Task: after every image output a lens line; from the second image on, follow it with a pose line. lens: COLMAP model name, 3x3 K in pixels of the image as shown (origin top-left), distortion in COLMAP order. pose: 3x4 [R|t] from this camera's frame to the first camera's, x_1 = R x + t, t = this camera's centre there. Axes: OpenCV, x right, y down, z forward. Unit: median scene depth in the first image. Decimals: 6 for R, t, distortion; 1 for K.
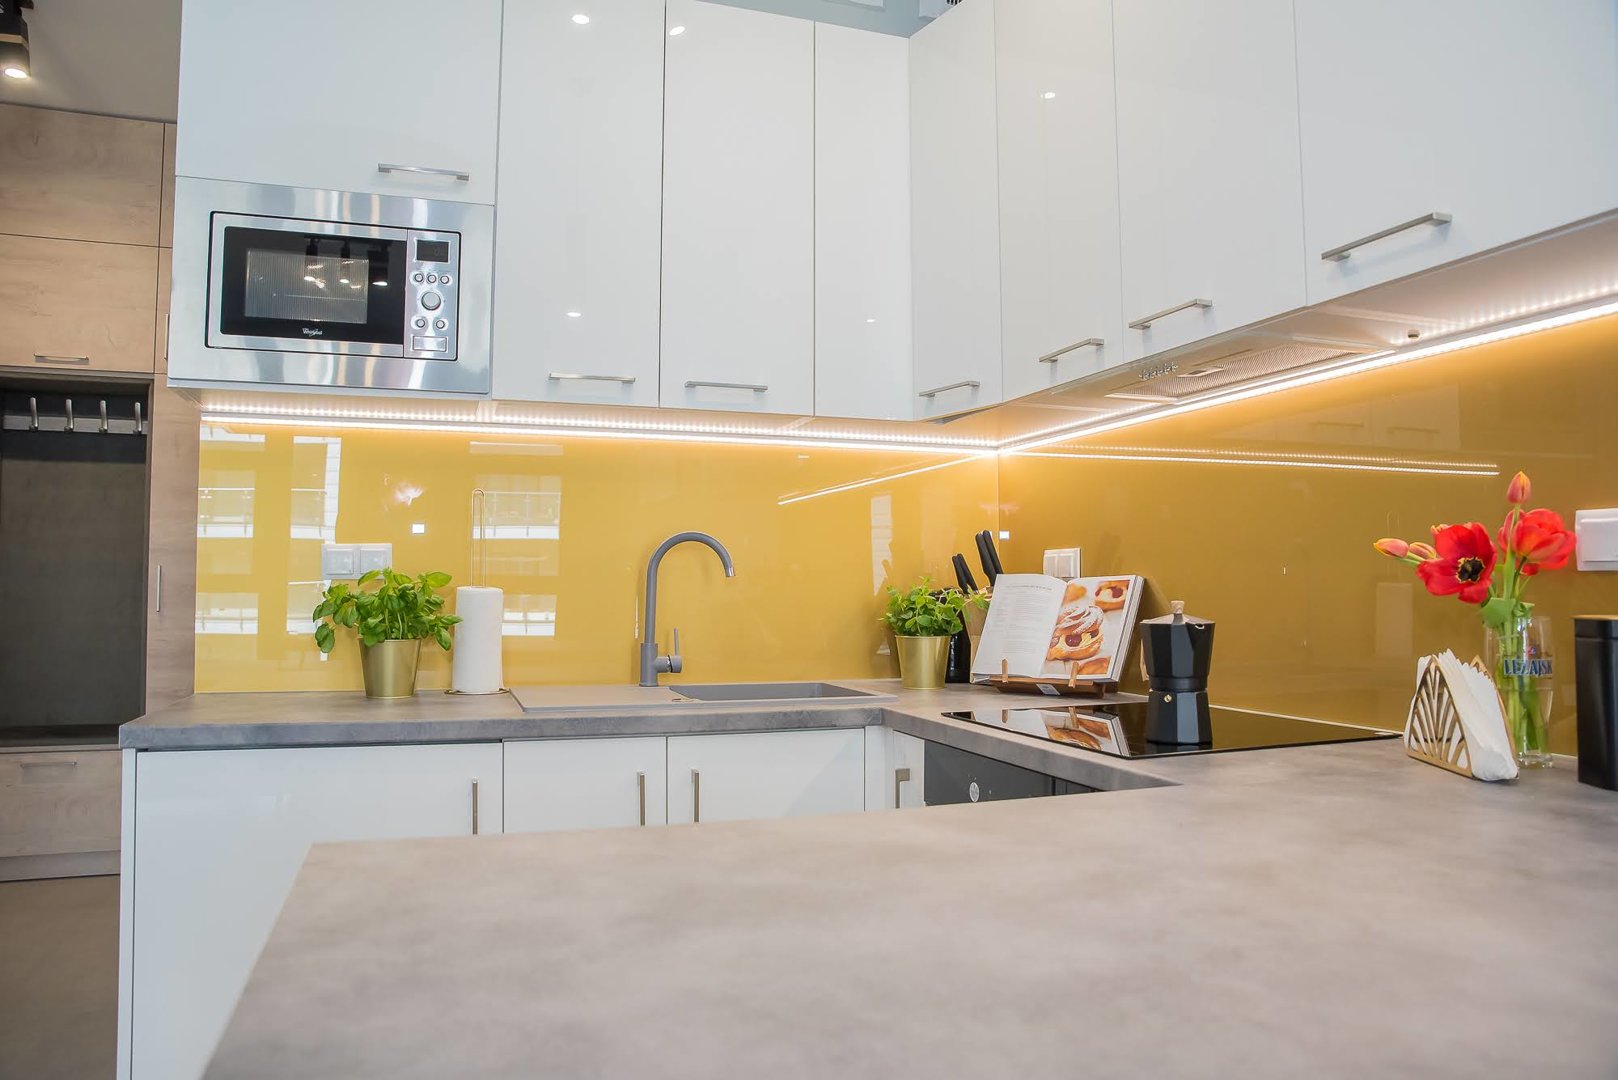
lens RADIAL K [[1095.2, 0, 809.0], [0, 1095.2, 540.0], [0, 0, 1]] dist [-0.112764, 0.088173]
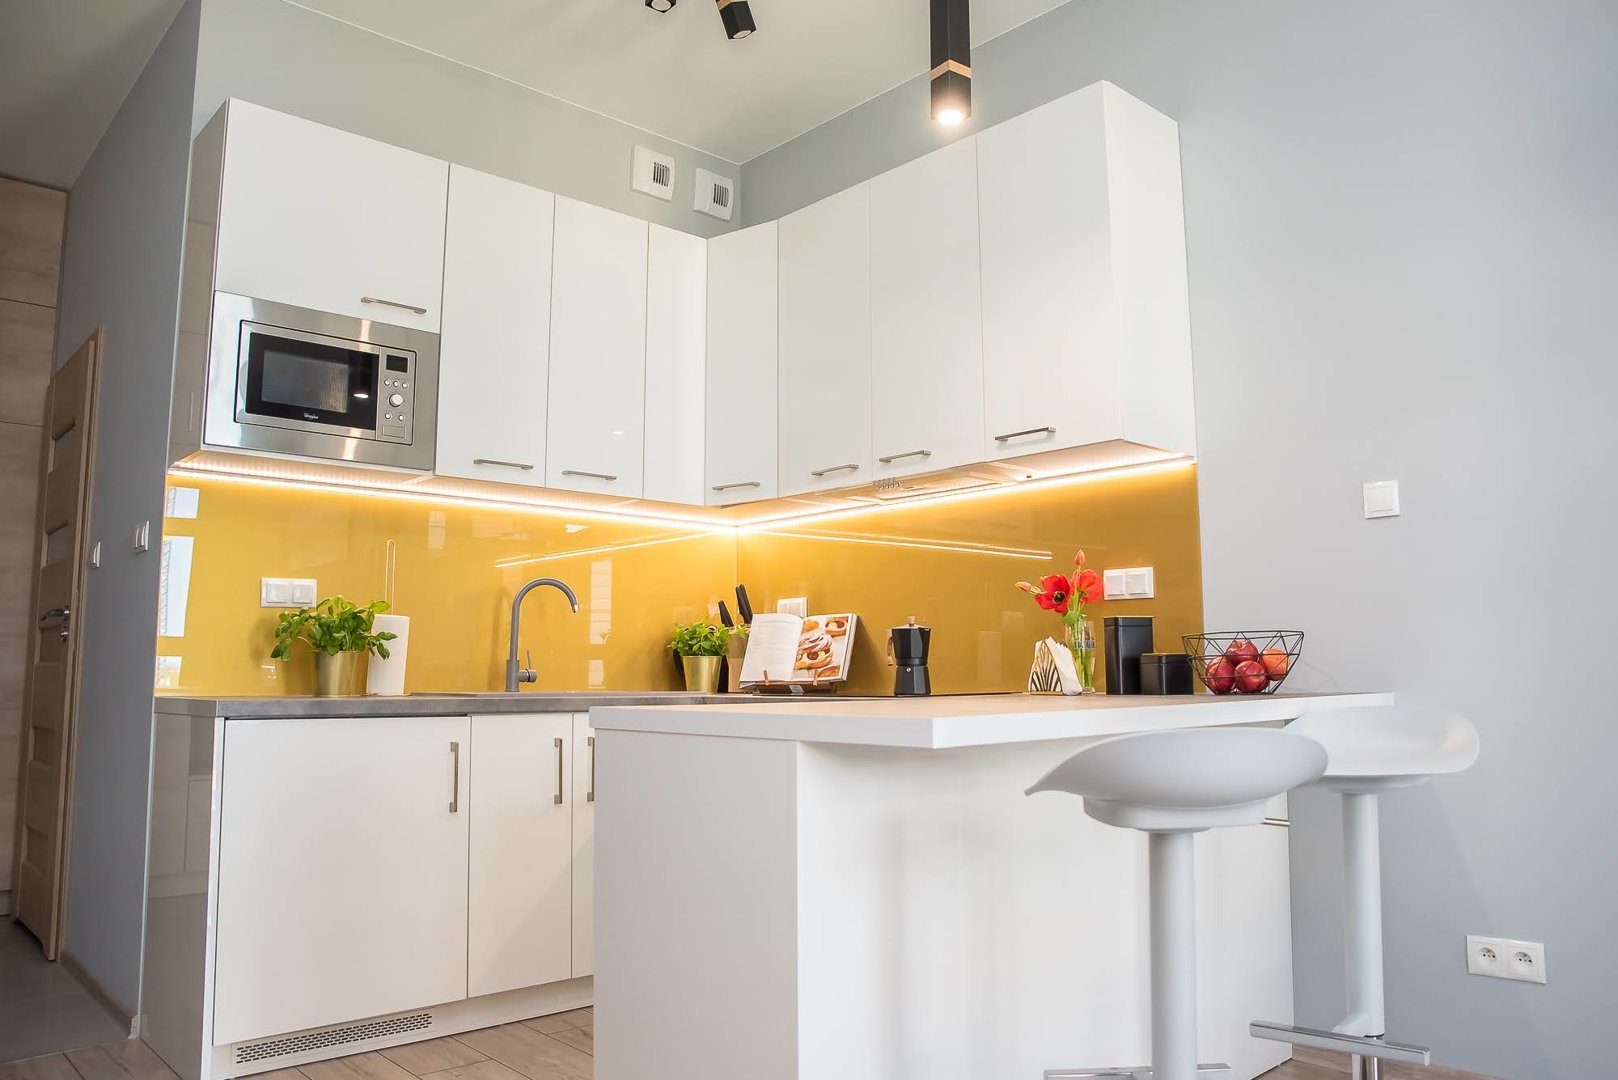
lens RADIAL K [[1176.4, 0, 809.0], [0, 1176.4, 540.0], [0, 0, 1]] dist [-0.000516, -0.000354]
pose [[0.924170, 0.041196, 0.379753, -0.422037], [-0.013793, 0.997118, -0.074603, 0.058129], [-0.381732, 0.063708, 0.922075, -0.558542]]
